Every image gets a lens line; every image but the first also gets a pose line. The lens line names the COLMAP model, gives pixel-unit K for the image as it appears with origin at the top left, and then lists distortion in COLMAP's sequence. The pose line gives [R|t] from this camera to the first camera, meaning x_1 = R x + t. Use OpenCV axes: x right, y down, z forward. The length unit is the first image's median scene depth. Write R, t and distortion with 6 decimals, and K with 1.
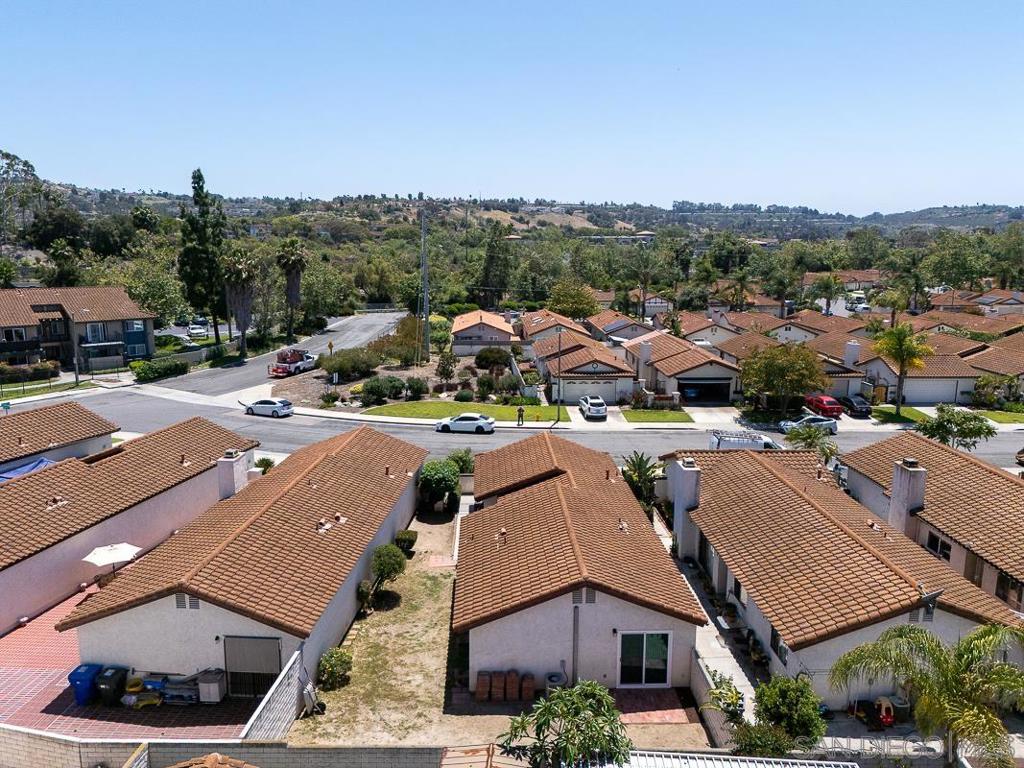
lens RADIAL K [[750.1, 0, 510.1], [0, 750.1, 383.2], [0, 0, 1]] dist [0.081500, -0.076684]
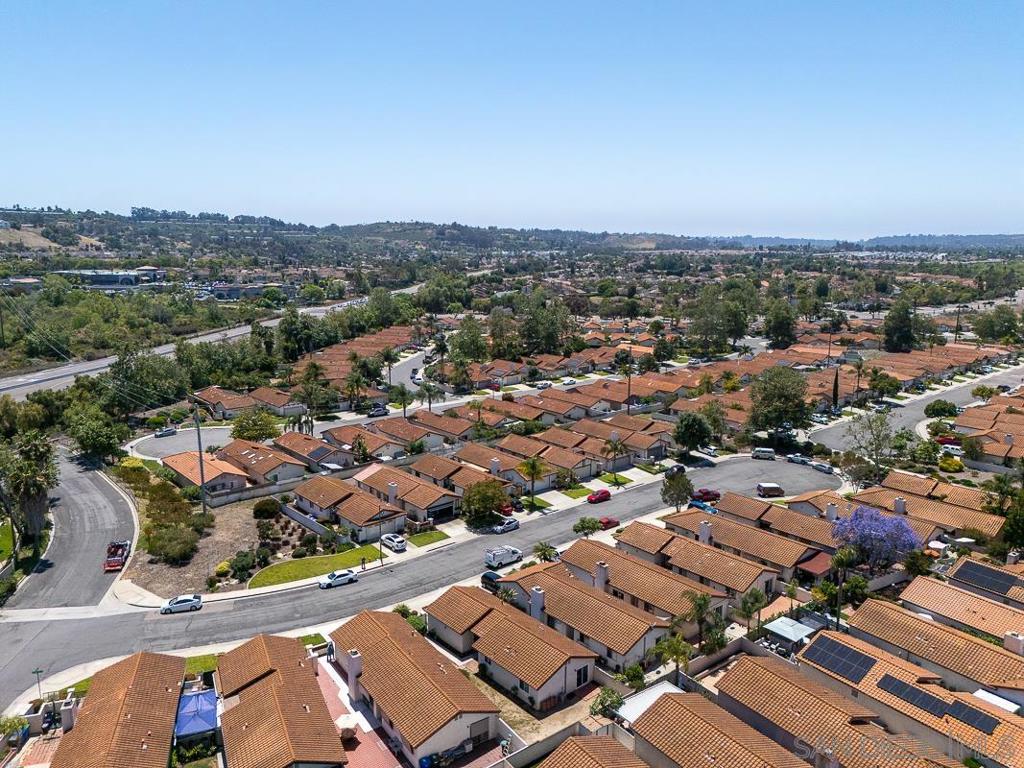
lens RADIAL K [[750.1, 0, 511.6], [0, 750.1, 381.5], [0, 0, 1]] dist [0.081500, -0.076684]
pose [[0.779653, -0.117270, 0.615133, -0.648629], [0.117586, 0.992252, 0.040130, -0.346365], [-0.615072, 0.041043, 0.787402, -0.445896]]
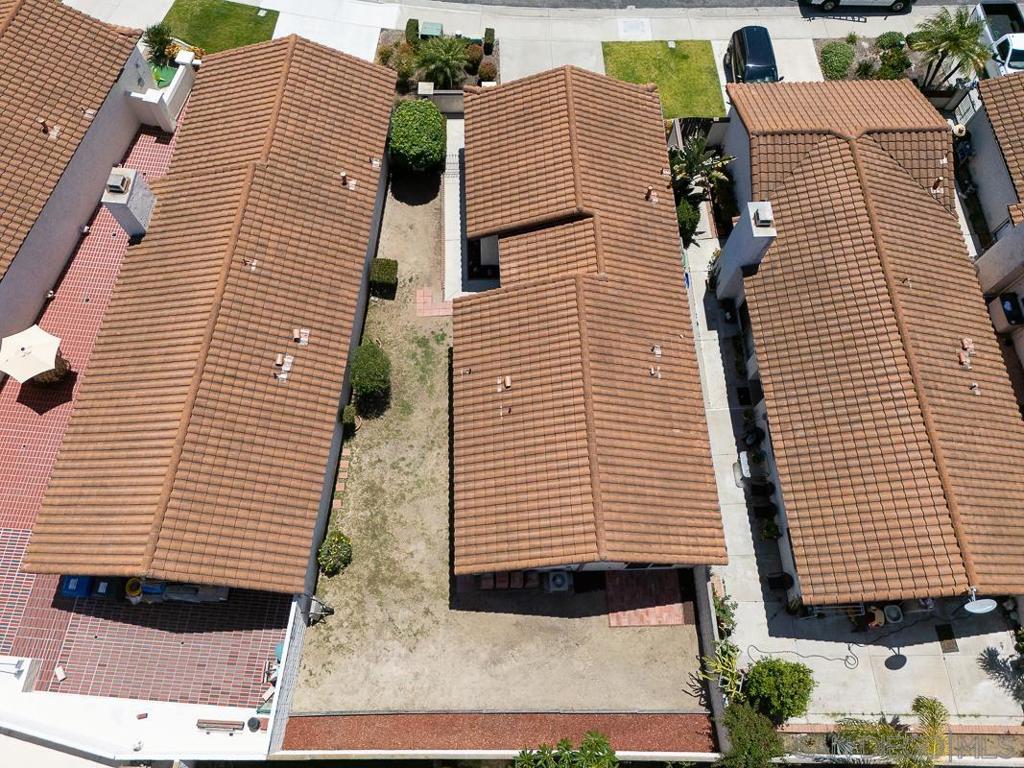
lens RADIAL K [[750.1, 0, 511.3], [0, 750.1, 379.6], [0, 0, 1]] dist [0.081500, -0.076684]
pose [[0.999796, 0.007599, 0.018697, -0.009305], [-0.019737, 0.561553, 0.827206, -0.219563], [-0.004214, -0.827406, 0.561588, 0.252246]]
